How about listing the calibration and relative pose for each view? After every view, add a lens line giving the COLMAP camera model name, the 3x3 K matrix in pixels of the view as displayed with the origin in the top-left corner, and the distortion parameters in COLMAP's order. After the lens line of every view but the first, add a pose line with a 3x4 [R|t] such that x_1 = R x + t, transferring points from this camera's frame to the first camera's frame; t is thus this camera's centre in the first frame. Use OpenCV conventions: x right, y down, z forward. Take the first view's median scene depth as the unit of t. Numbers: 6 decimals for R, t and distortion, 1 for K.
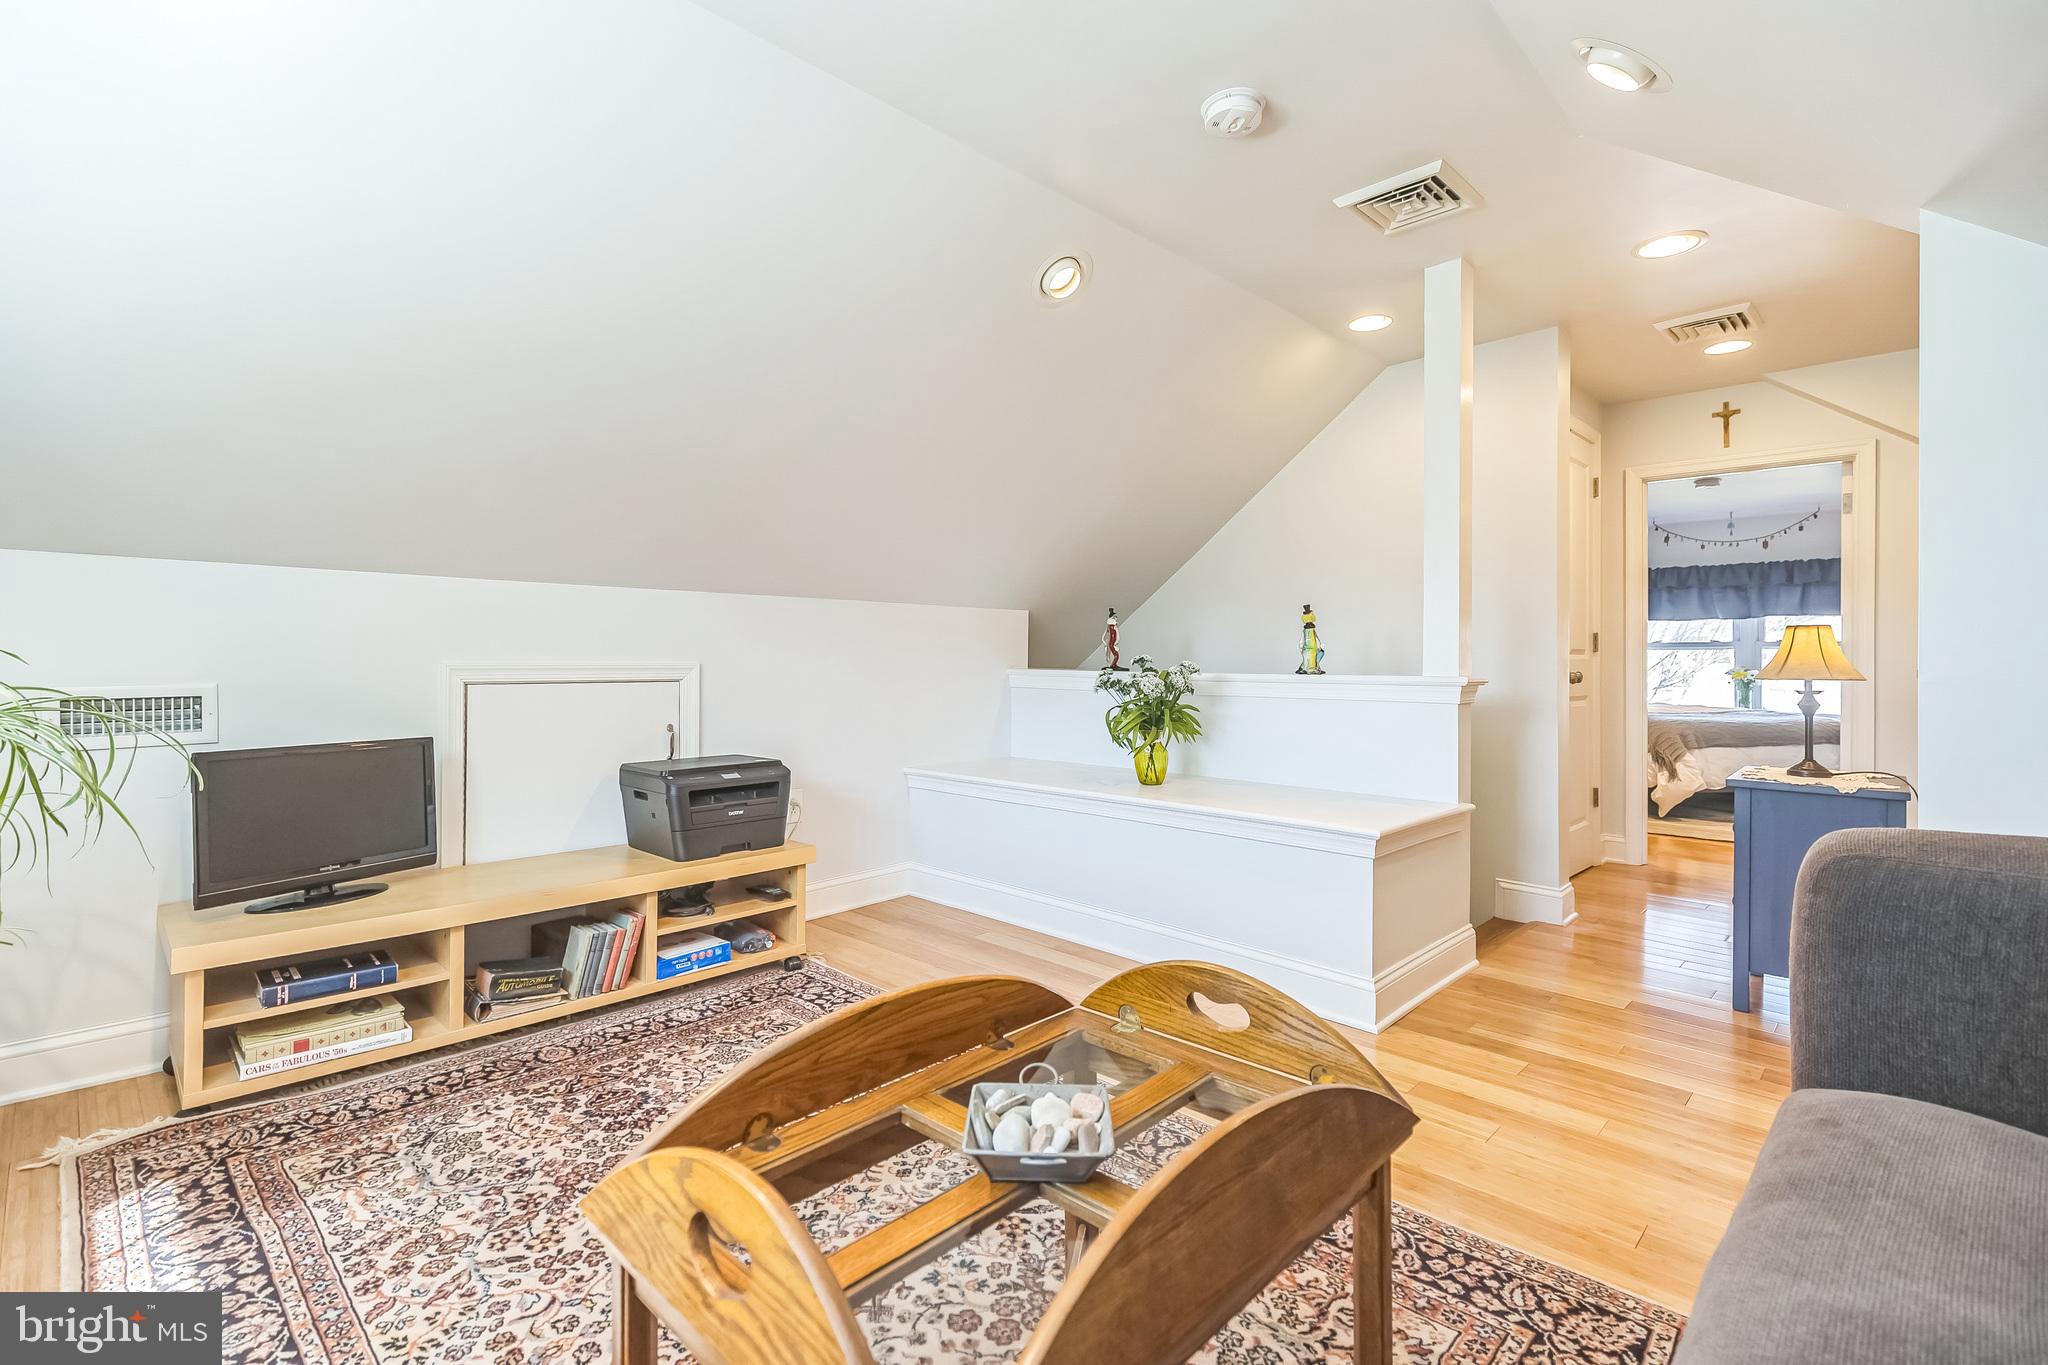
lens RADIAL K [[926.2, 0, 1022.6], [0, 926.2, 659.0], [0, 0, 1]] dist [0.022011, -0.008027]
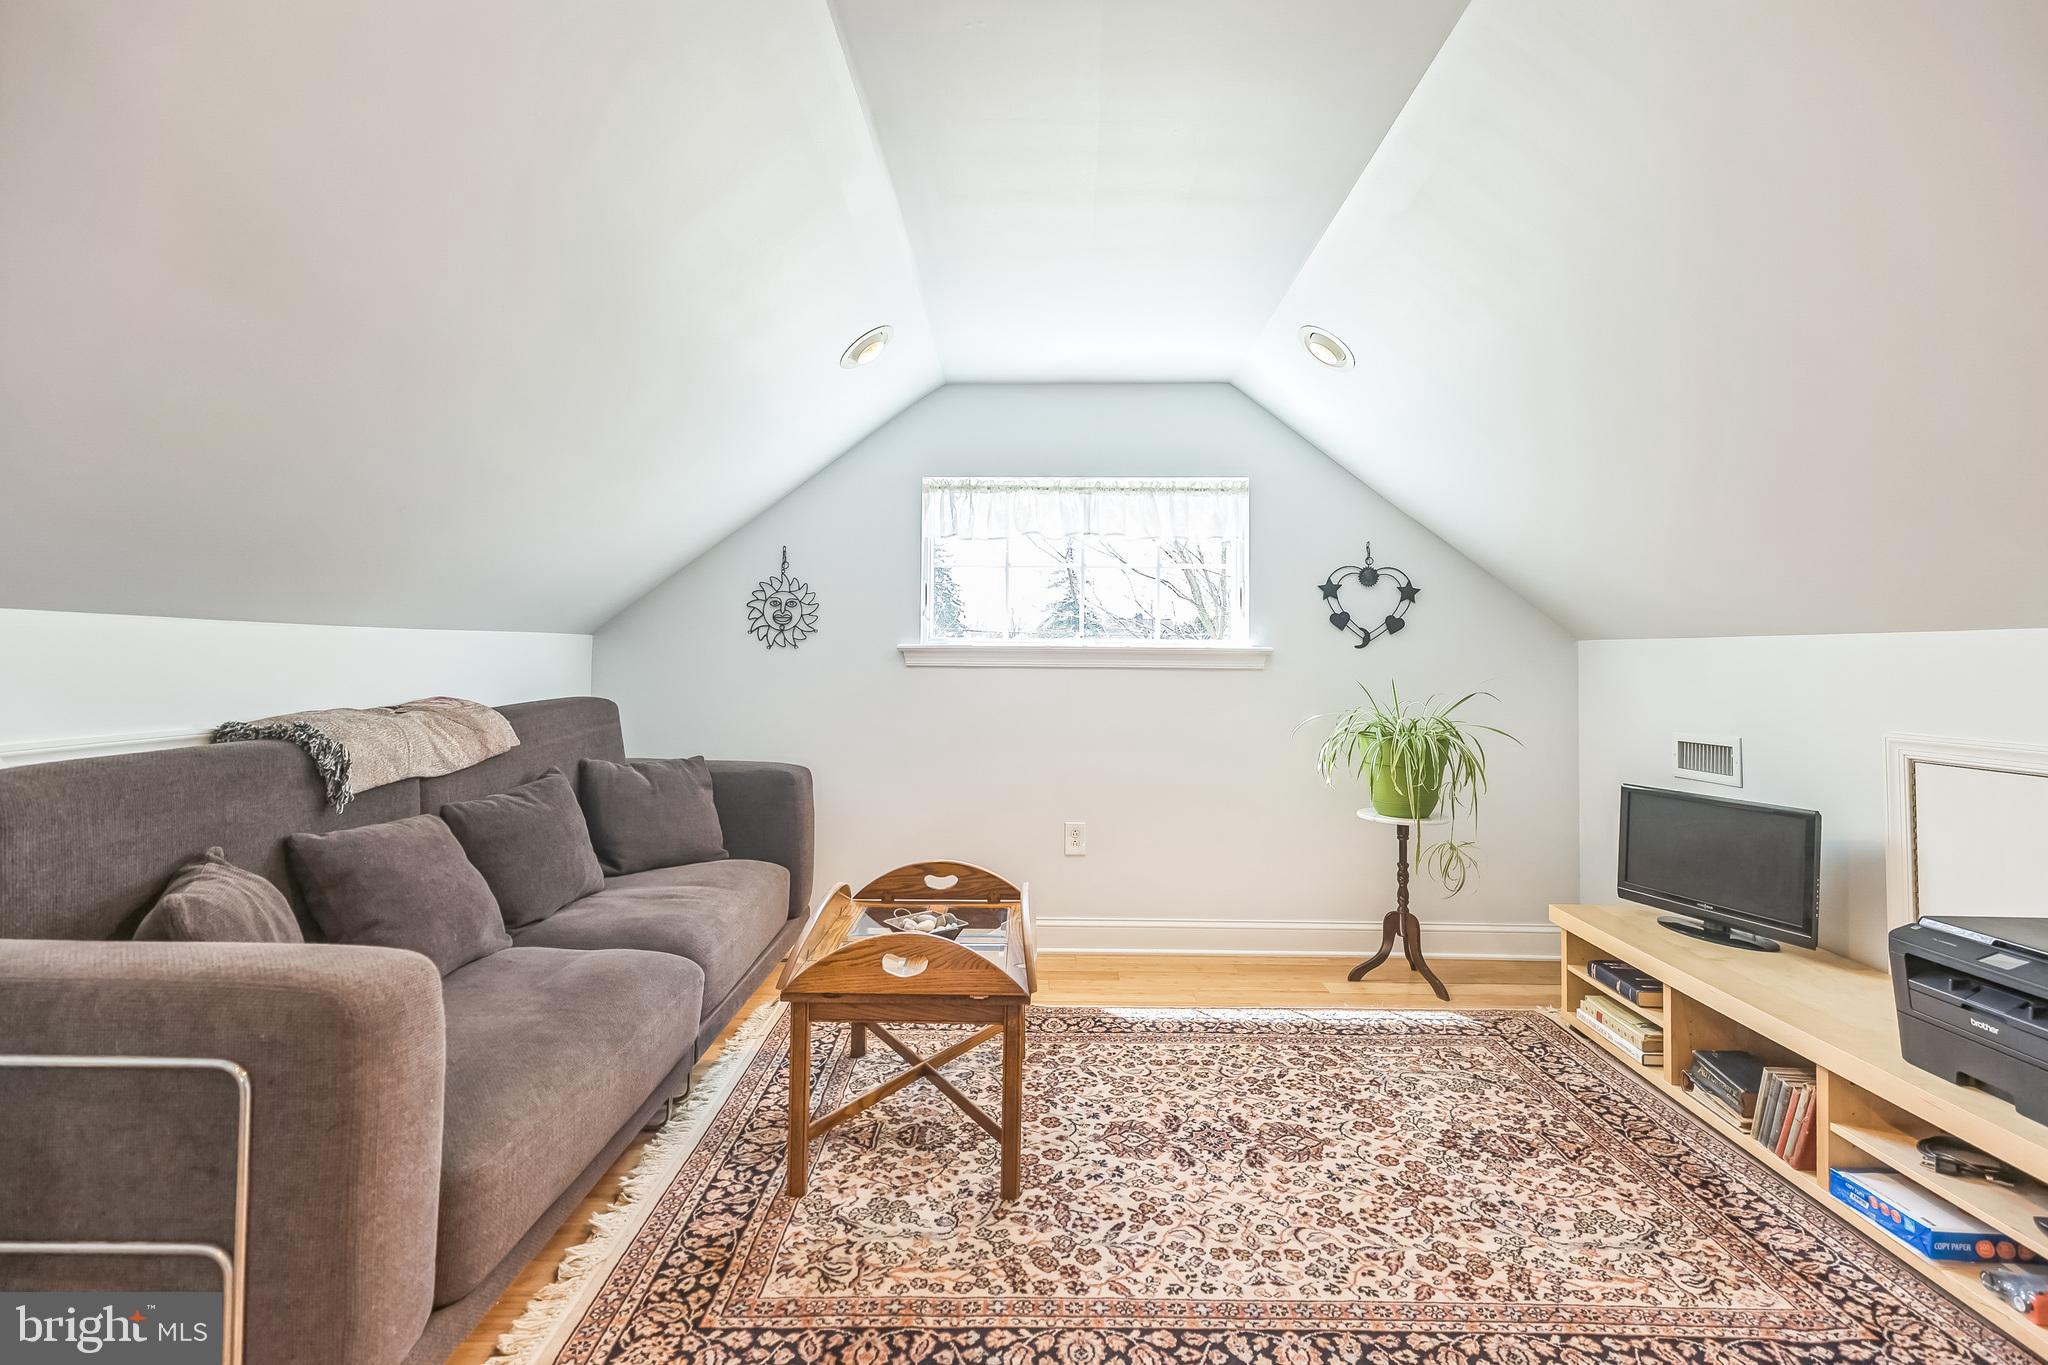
lens RADIAL K [[926.2, 0, 1022.6], [0, 926.2, 659.0], [0, 0, 1]] dist [0.022011, -0.008027]
pose [[-0.724143, -0.007859, -0.689605, 0.692264], [-0.006044, 0.999969, -0.005048, -0.068246], [0.689623, 0.000512, -0.724169, 1.378099]]
